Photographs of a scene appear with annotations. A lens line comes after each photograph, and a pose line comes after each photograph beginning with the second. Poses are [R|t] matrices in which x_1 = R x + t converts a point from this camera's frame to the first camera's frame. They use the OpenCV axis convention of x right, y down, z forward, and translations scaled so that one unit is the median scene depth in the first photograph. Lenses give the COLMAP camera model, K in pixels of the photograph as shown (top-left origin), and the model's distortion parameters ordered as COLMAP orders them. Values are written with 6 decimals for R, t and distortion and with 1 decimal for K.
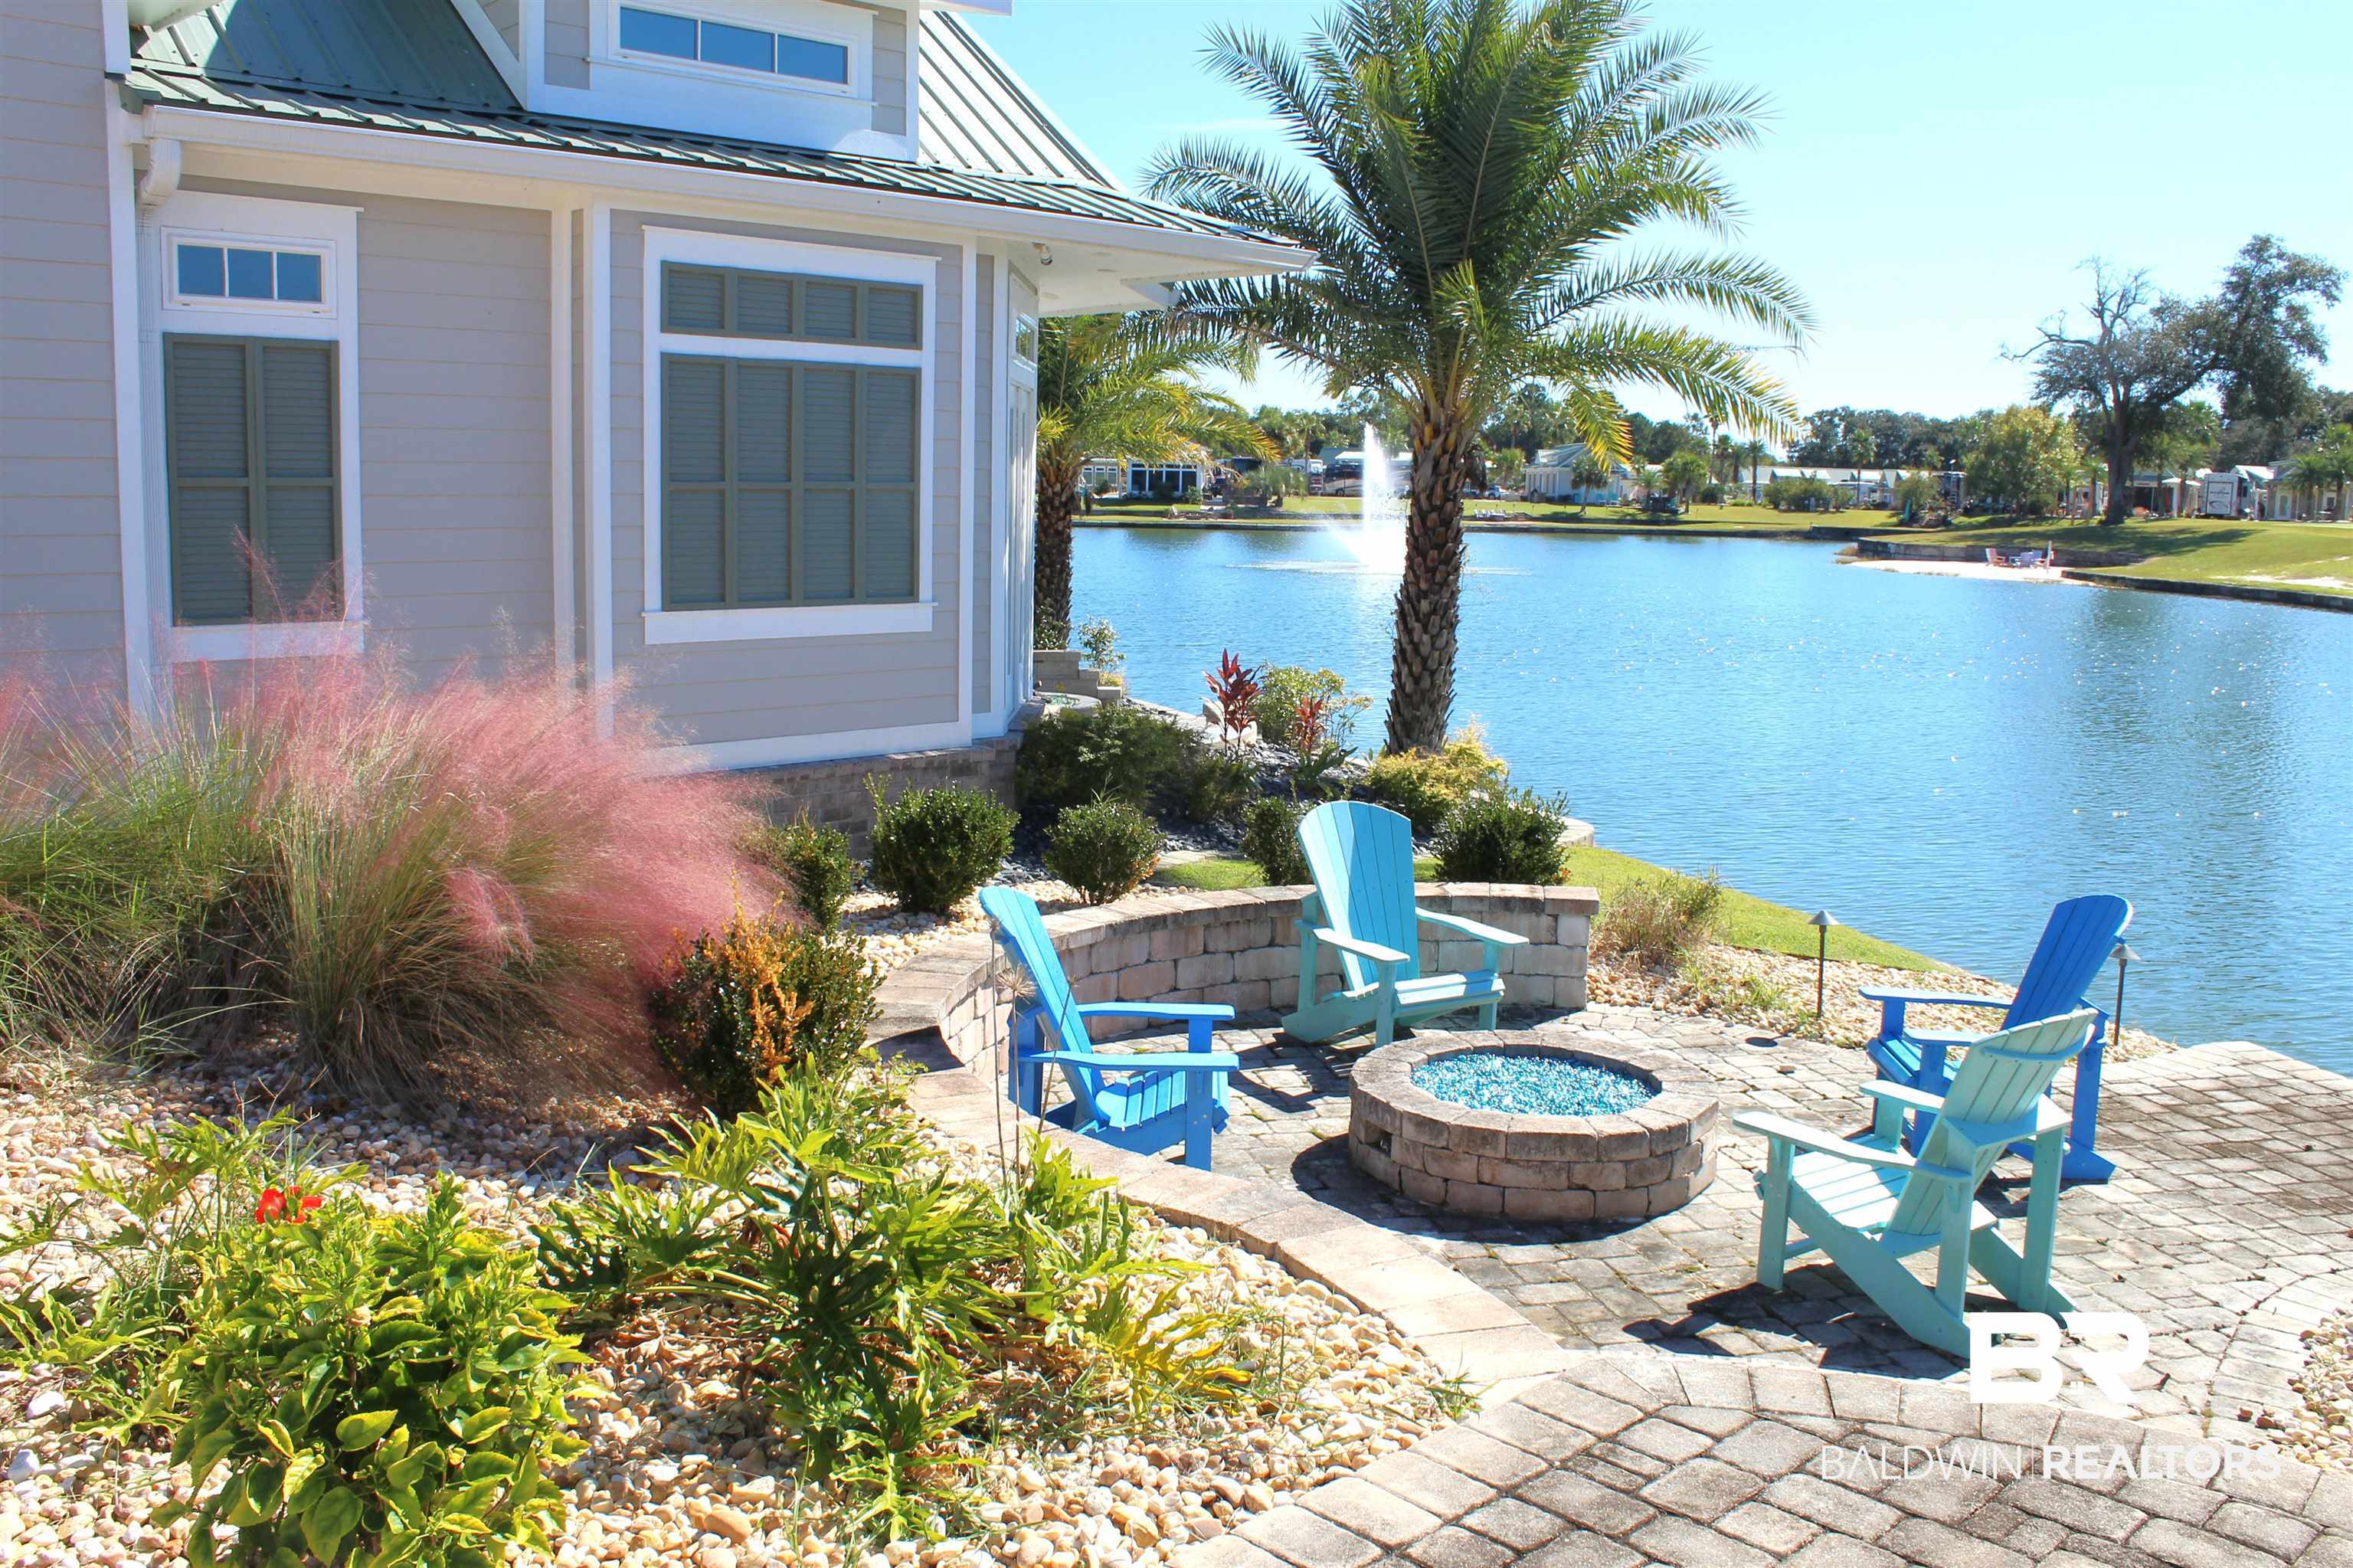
lens RADIAL K [[2046.6, 0, 1181.3], [0, 2046.6, 772.8], [0, 0, 1]] dist [-0.165735, 0.148564]
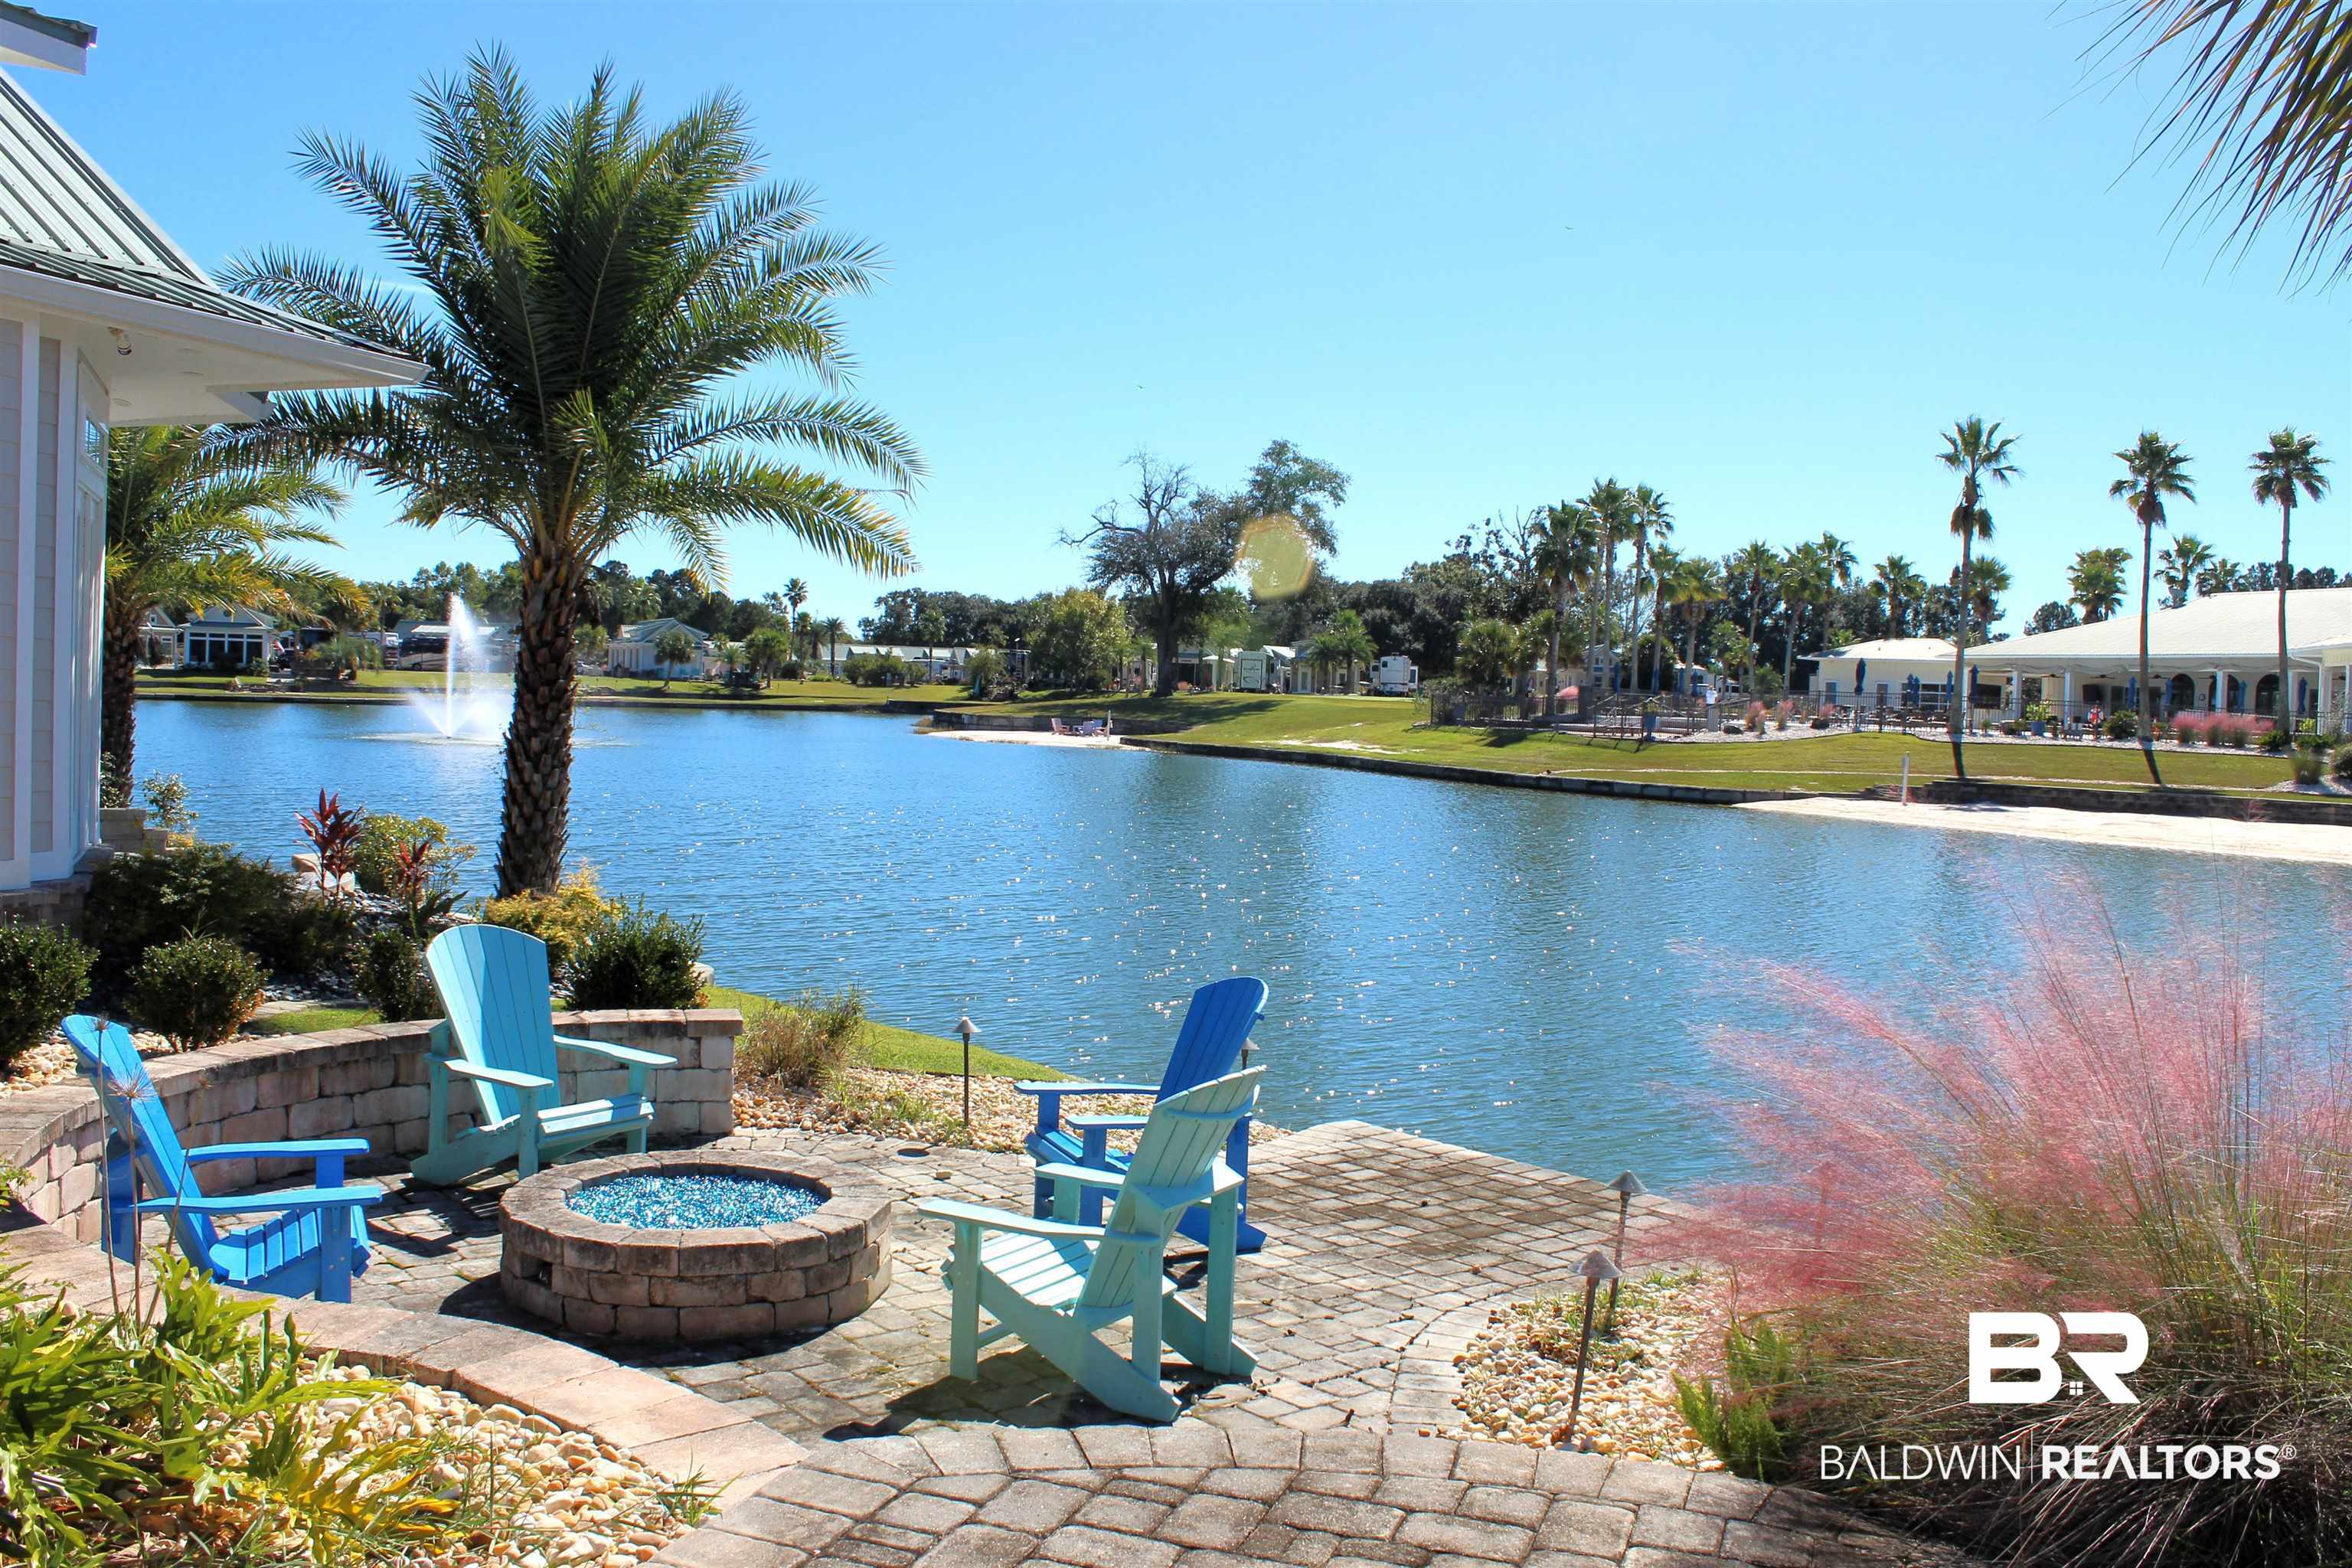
lens RADIAL K [[2017.7, 0, 1180.0], [0, 2017.7, 770.0], [0, 0, 1]] dist [-0.169933, 0.157330]
pose [[0.902205, -0.005061, 0.431278, -0.020456], [0.042426, 0.996123, -0.077064, 0.029578], [-0.429216, 0.087825, 0.898922, 0.042437]]
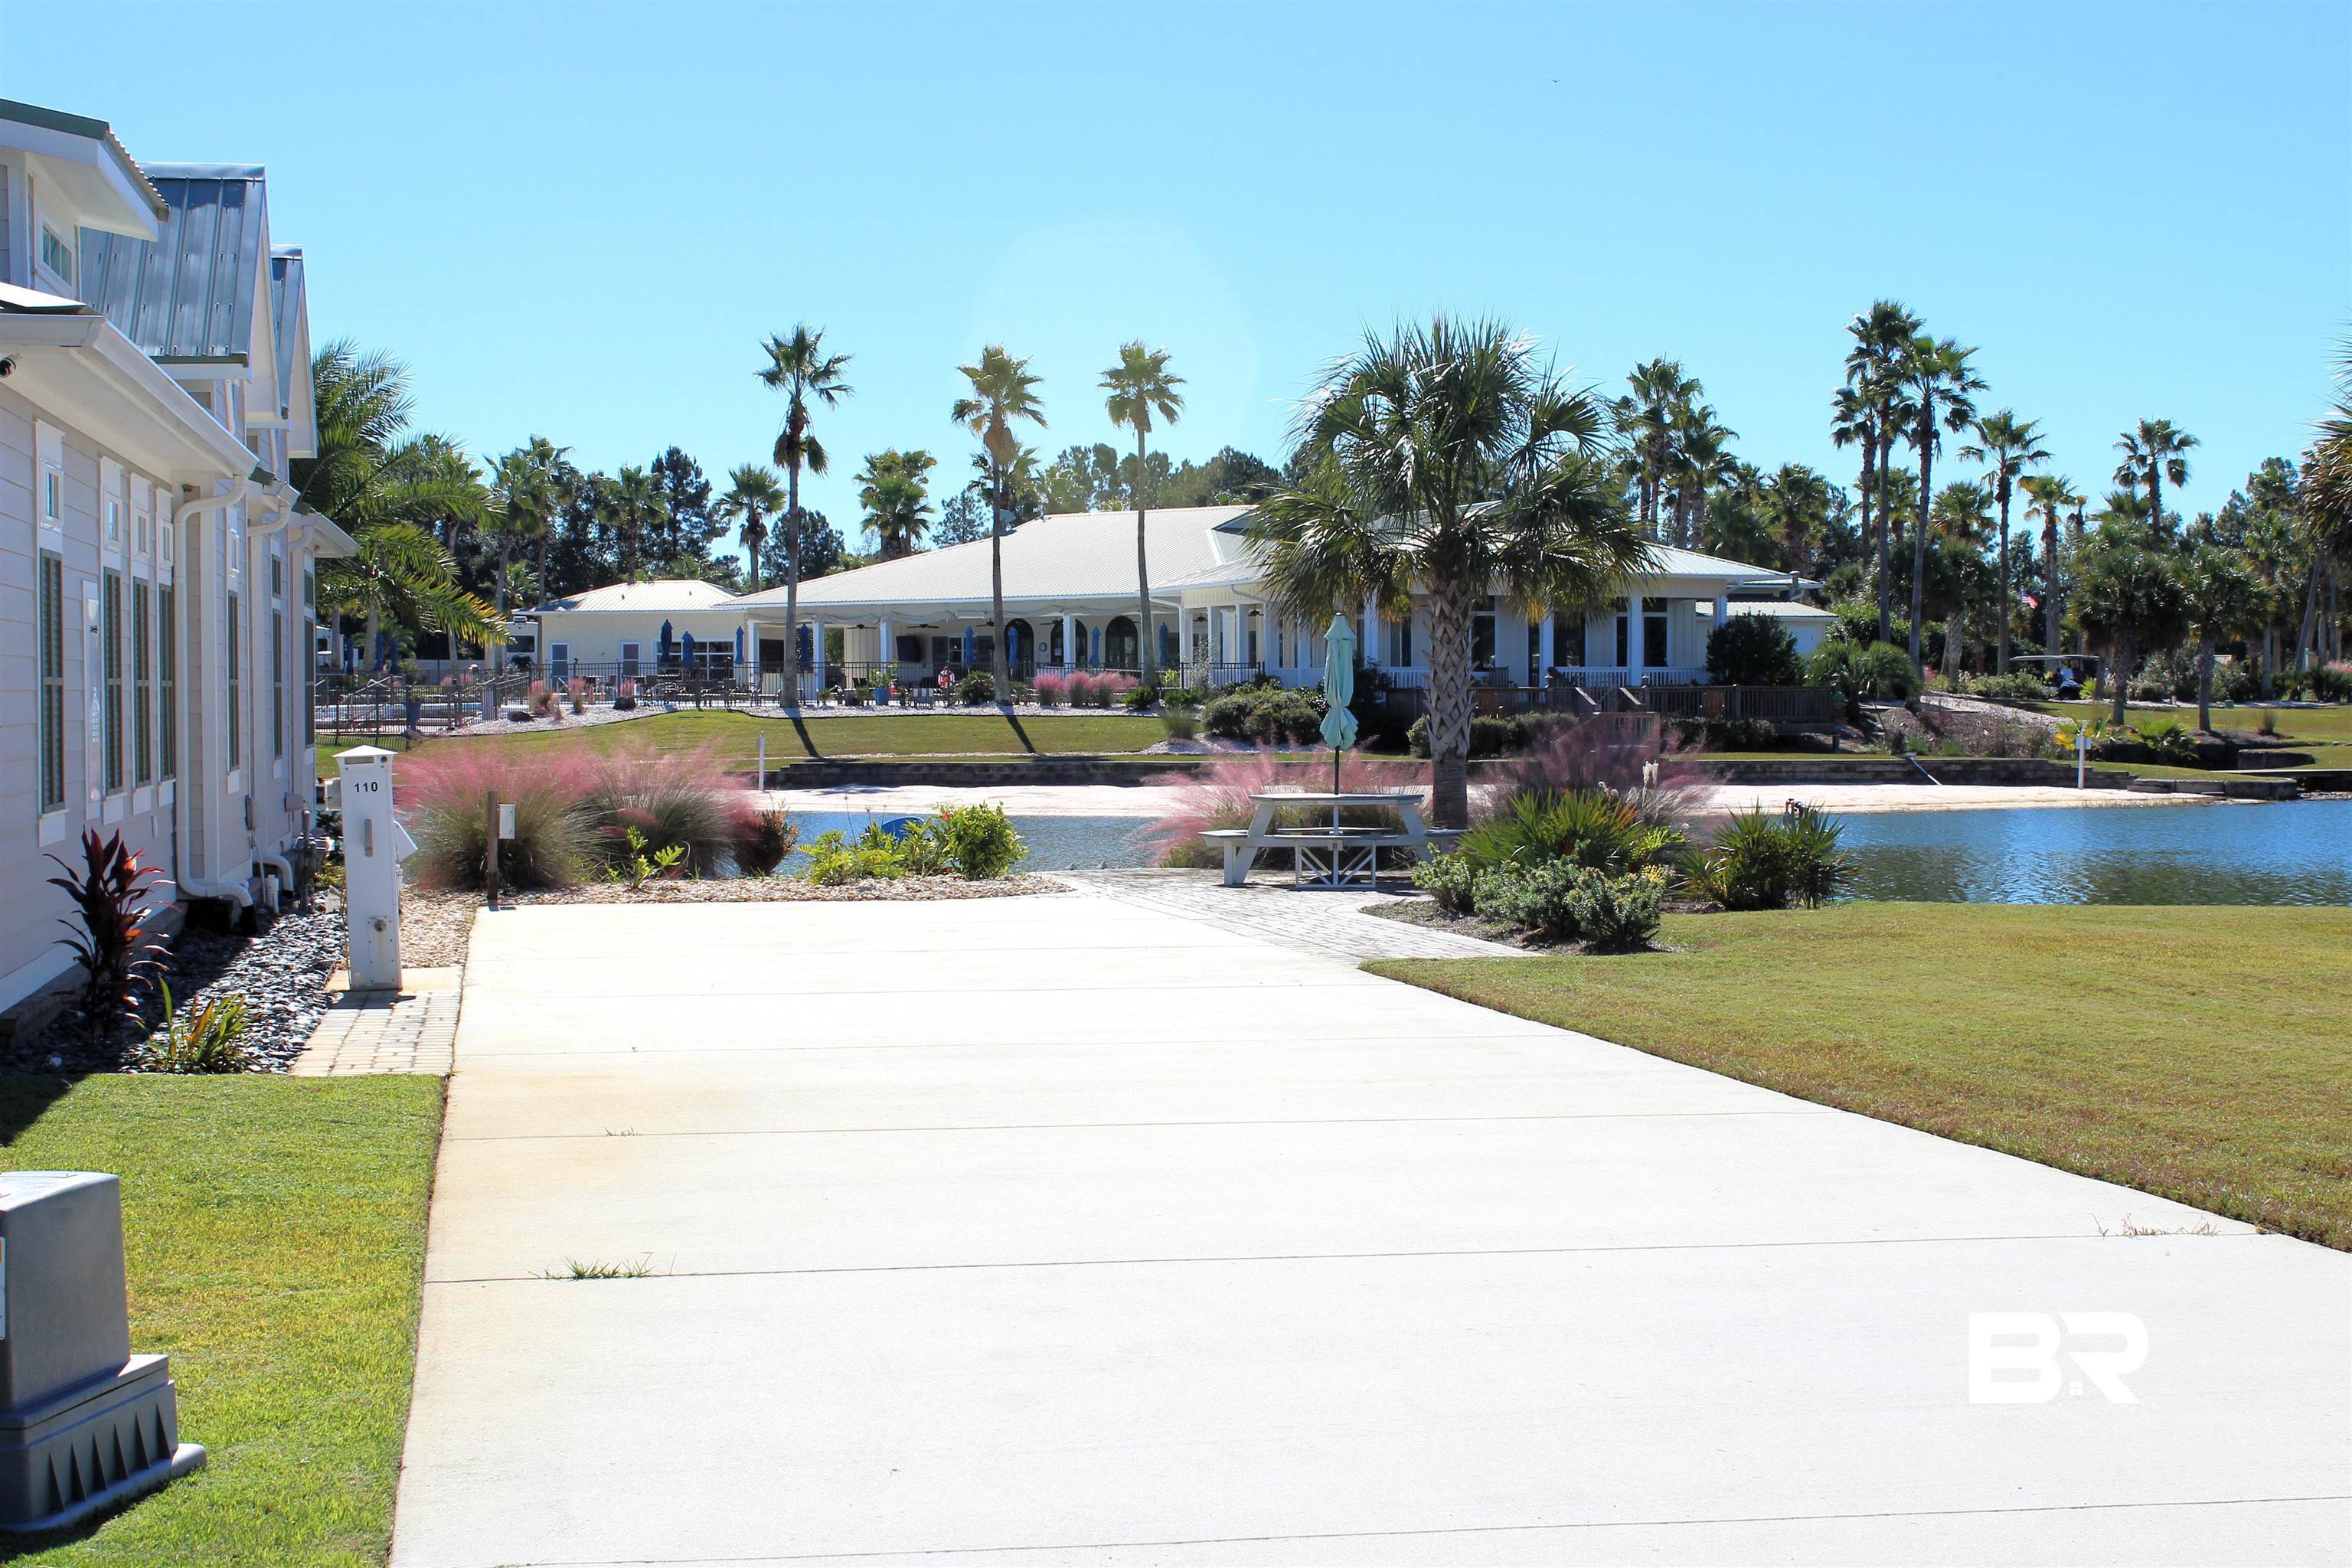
lens RADIAL K [[3078.7, 0, 1115.3], [0, 3078.7, 810.7], [0, 0, 1]] dist [-0.032292, -0.000926]
pose [[0.571061, -0.057371, 0.818901, -2.269401], [0.130908, 0.991154, -0.021850, 0.149187], [-0.810403, 0.119678, 0.573519, -1.320713]]
